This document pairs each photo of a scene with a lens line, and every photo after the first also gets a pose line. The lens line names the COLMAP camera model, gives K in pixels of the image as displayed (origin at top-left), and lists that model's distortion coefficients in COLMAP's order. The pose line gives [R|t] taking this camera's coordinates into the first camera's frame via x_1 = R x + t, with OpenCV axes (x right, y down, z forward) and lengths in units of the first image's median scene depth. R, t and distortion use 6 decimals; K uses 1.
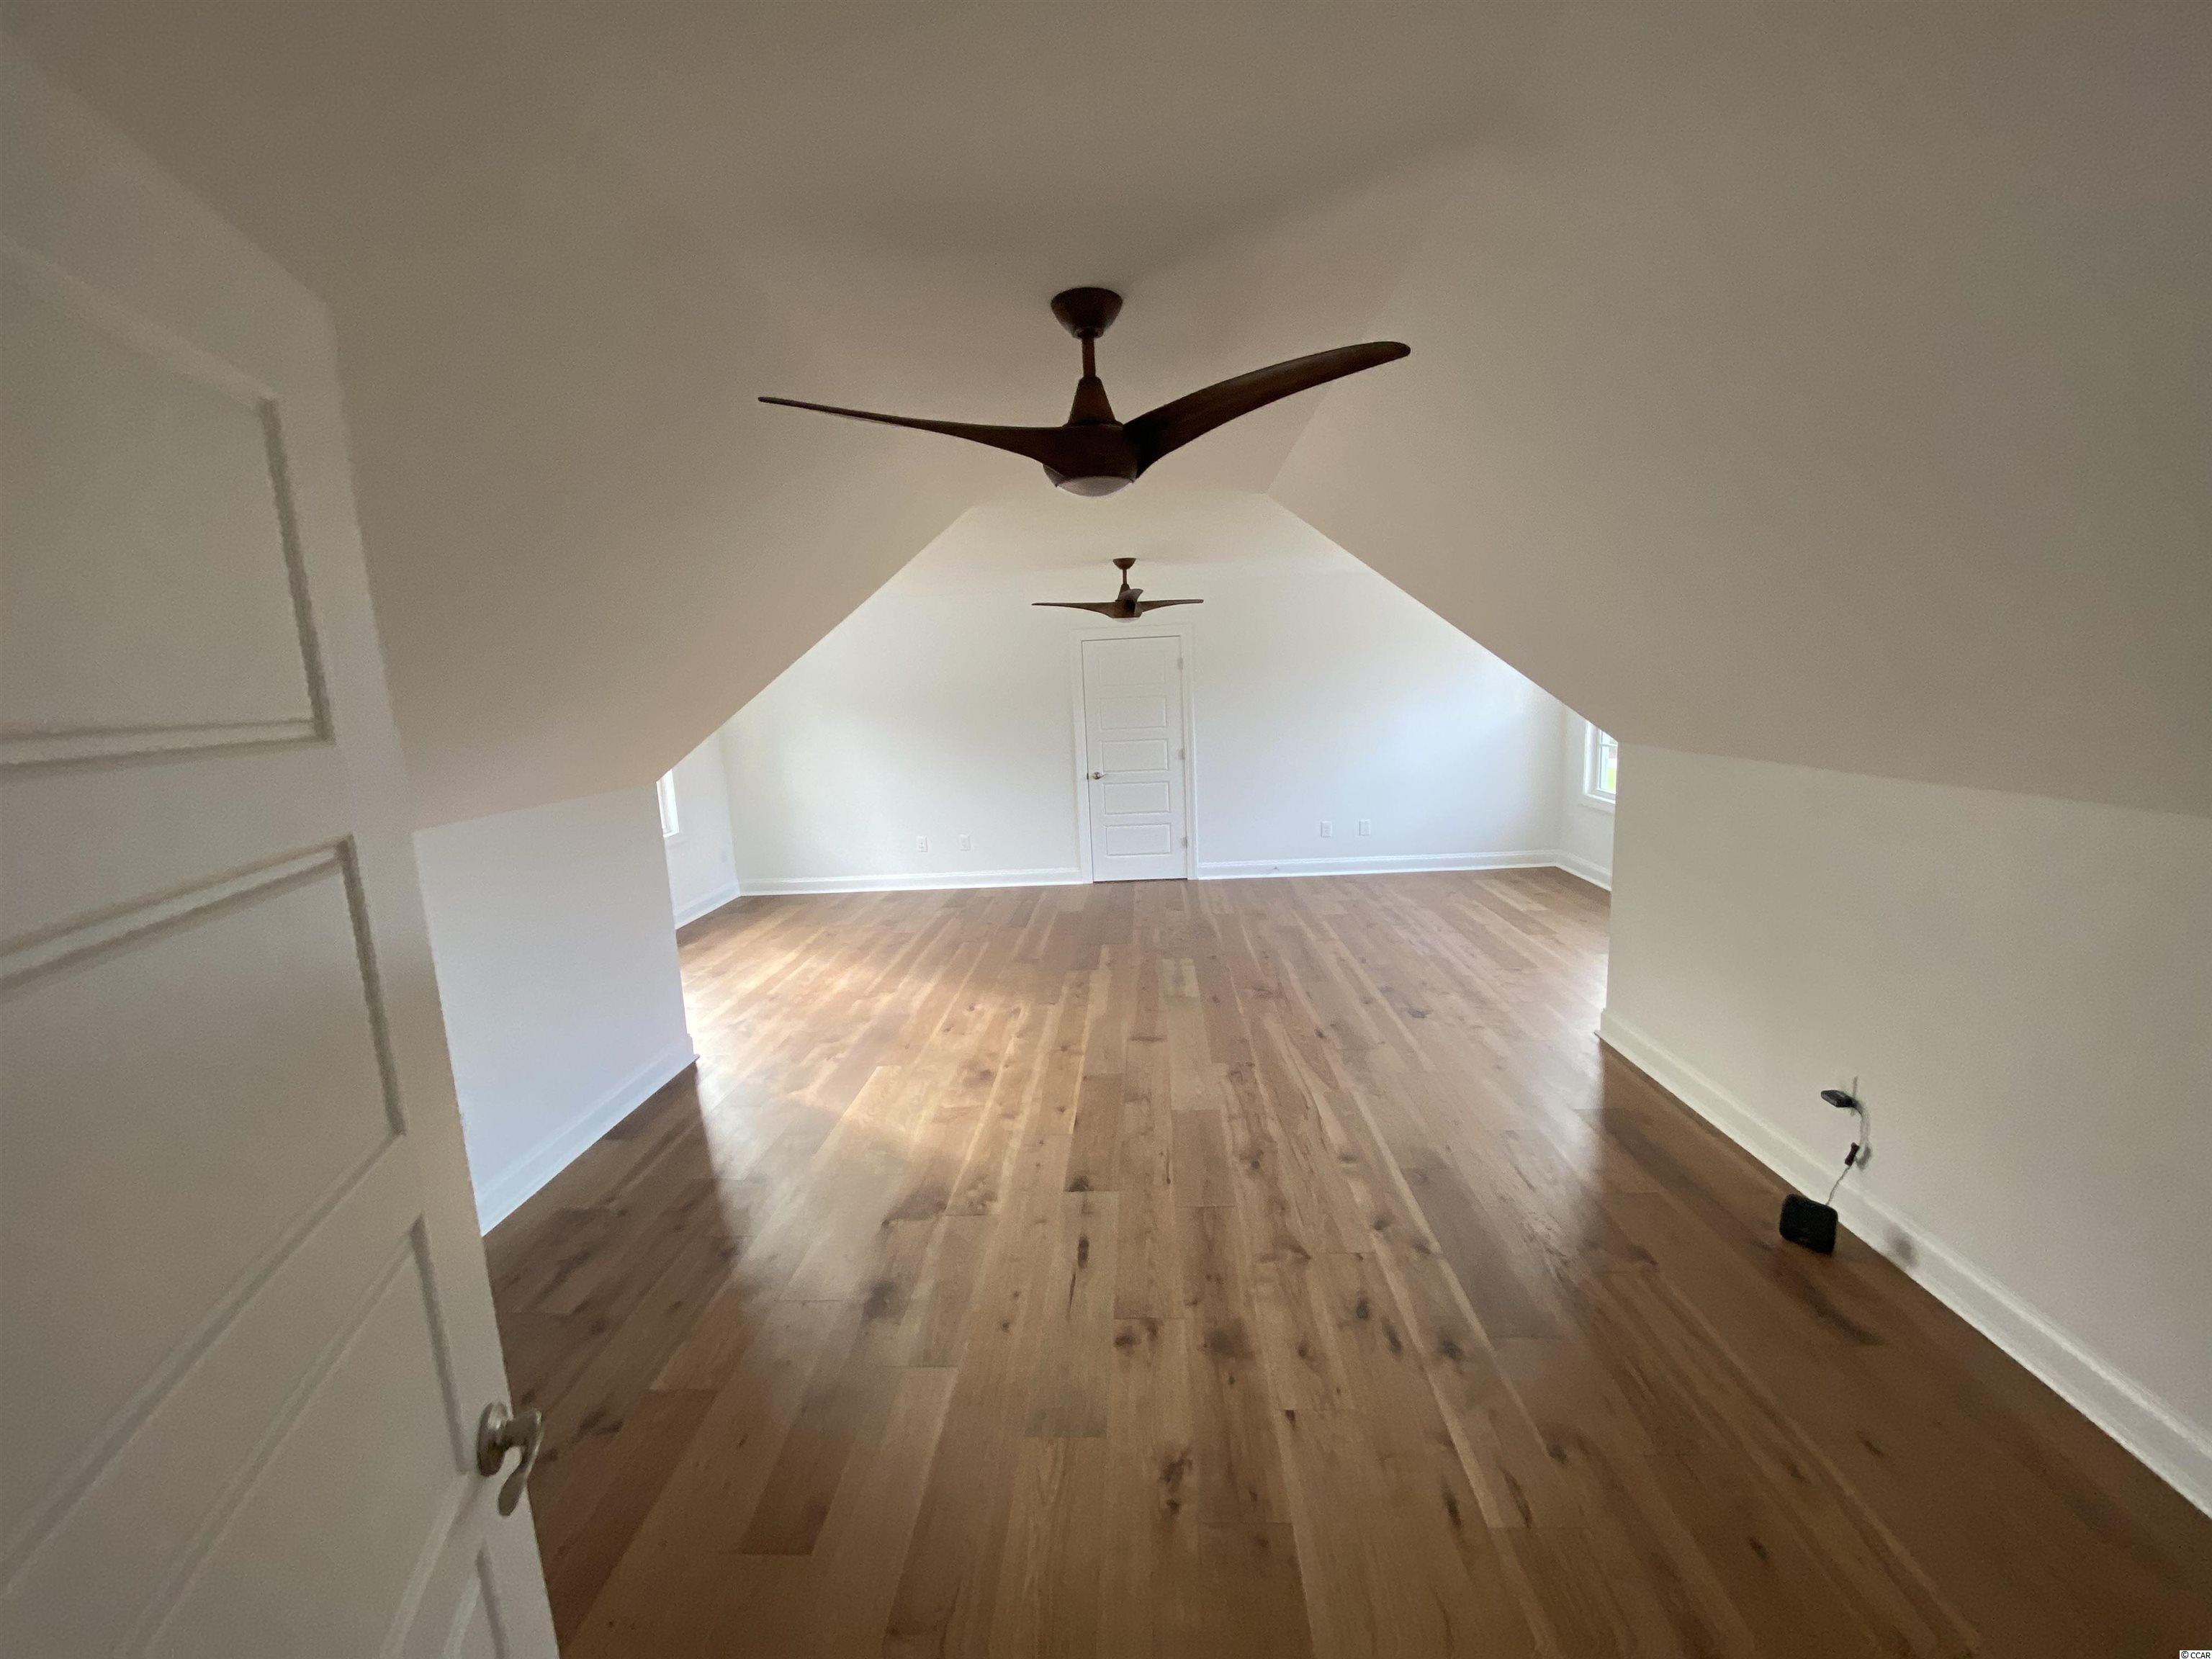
lens RADIAL K [[886.5, 0, 1108.4], [0, 886.5, 826.2], [0, 0, 1]] dist [0.011838, -0.015486]
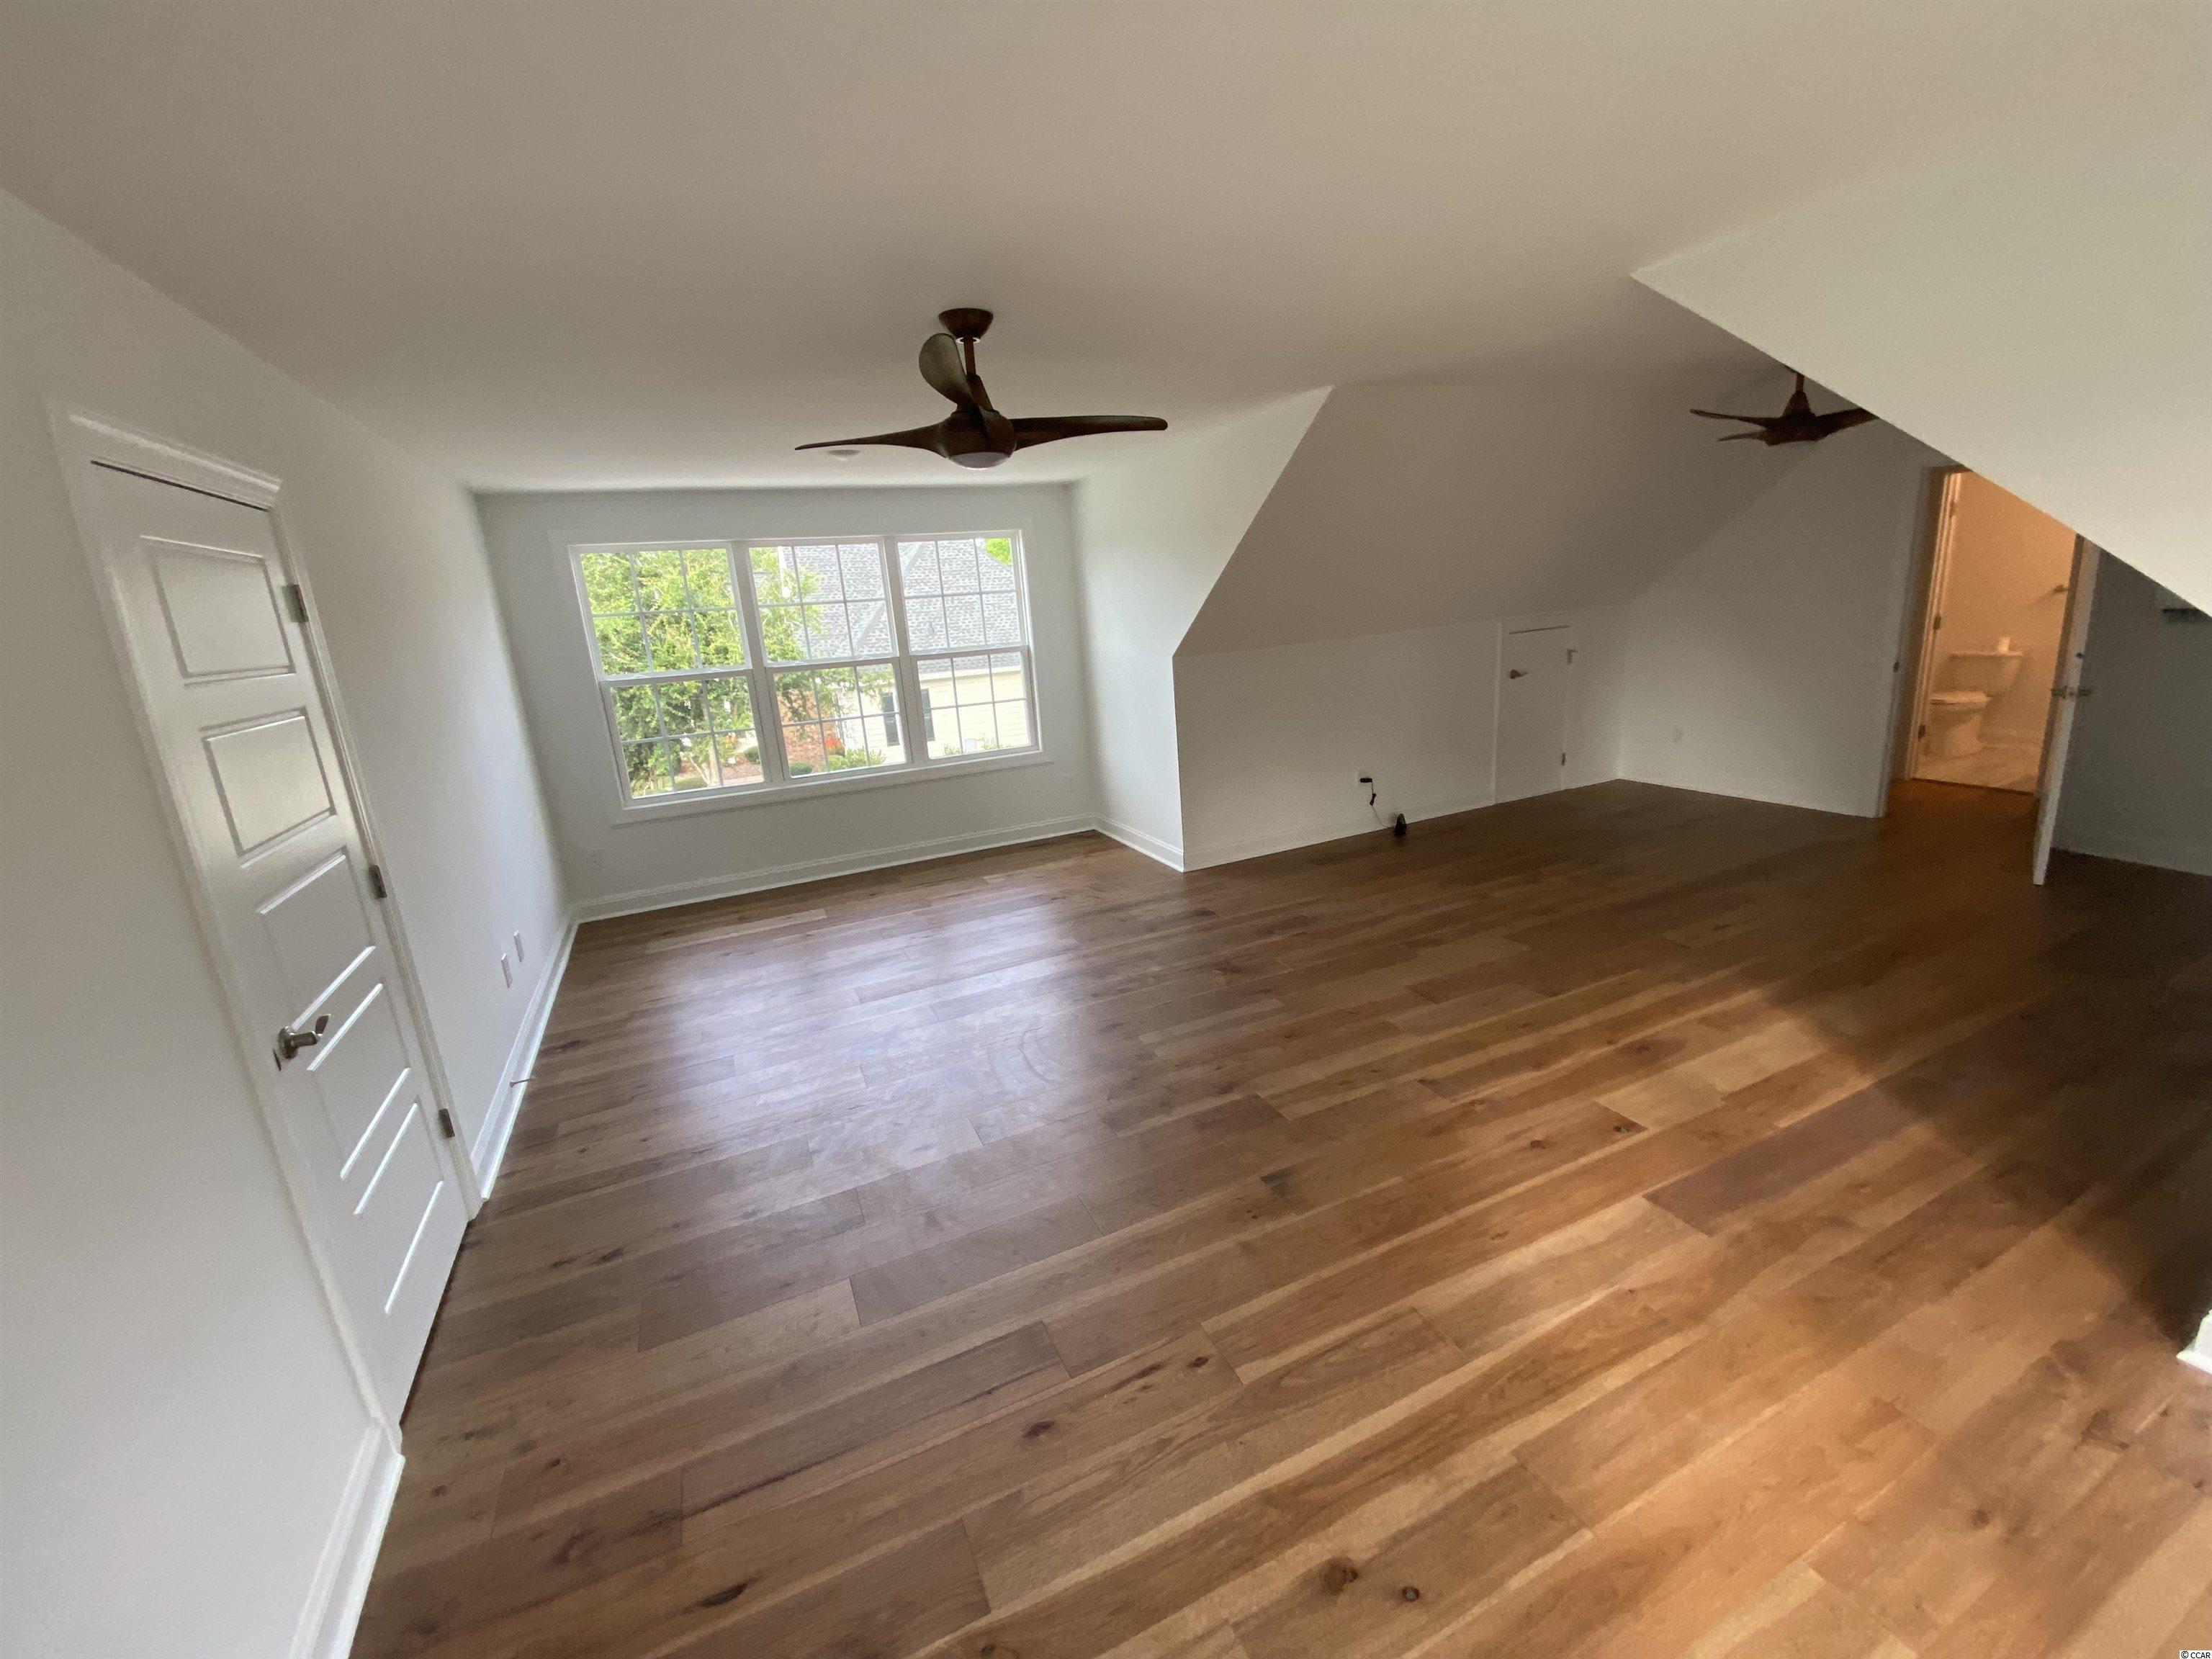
lens RADIAL K [[886.5, 0, 1106.7], [0, 886.5, 830.8], [0, 0, 1]] dist [0.011838, -0.015486]
pose [[-0.443102, -0.149419, 0.883931, -0.638619], [0.231553, 0.933477, 0.273869, -0.250011], [-0.866051, 0.326028, -0.379027, 1.760640]]
